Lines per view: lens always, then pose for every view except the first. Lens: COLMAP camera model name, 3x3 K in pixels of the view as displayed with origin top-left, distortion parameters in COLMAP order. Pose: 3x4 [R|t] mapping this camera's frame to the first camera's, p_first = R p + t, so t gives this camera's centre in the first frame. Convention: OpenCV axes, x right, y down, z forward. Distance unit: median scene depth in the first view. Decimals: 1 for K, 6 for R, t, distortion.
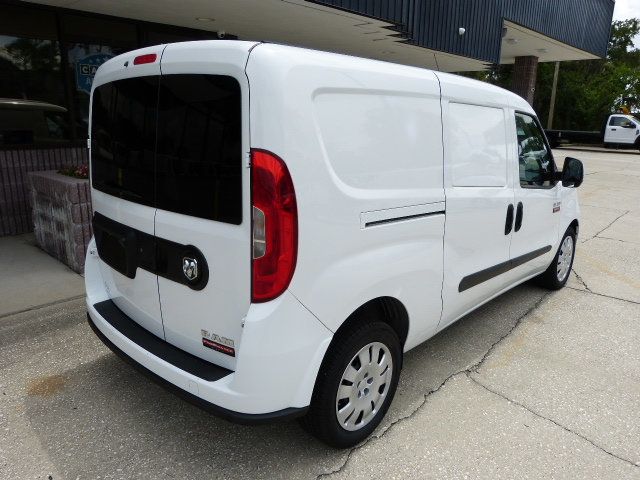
lens RADIAL K [[477.3, 0, 316.0], [0, 477.3, 241.6], [0, 0, 1]] dist [-0.029616, 0.020475]
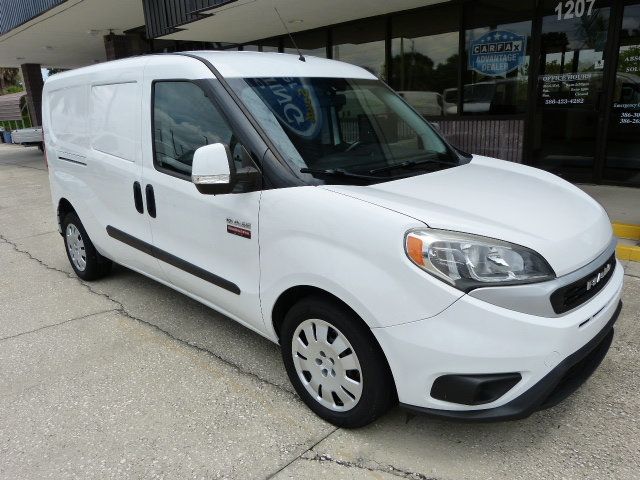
lens RADIAL K [[477.3, 0, 317.8], [0, 477.3, 242.7], [0, 0, 1]] dist [-0.029616, 0.020475]
pose [[-0.024024, 0.262115, -0.964738, 0.827271], [-0.212255, 0.941677, 0.261135, -0.177064], [0.976919, 0.211044, 0.033012, 0.821894]]
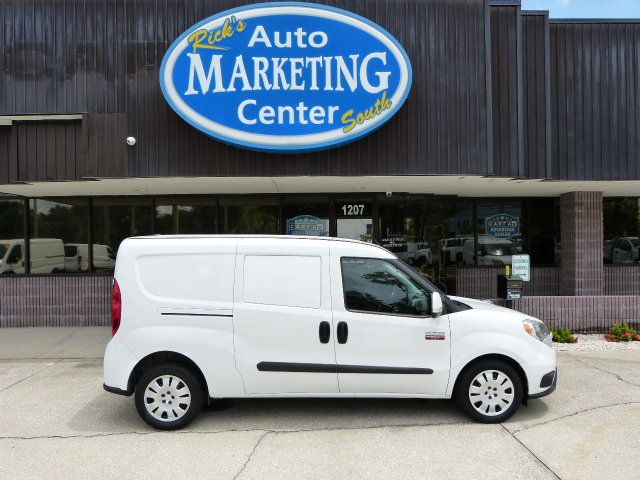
lens RADIAL K [[477.3, 0, 318.3], [0, 477.3, 241.9], [0, 0, 1]] dist [-0.029616, 0.020475]
pose [[0.698730, -0.026808, -0.714883, 0.864190], [-0.159058, 0.968463, -0.191781, -0.019916], [0.697479, 0.247711, 0.672430, -0.018955]]
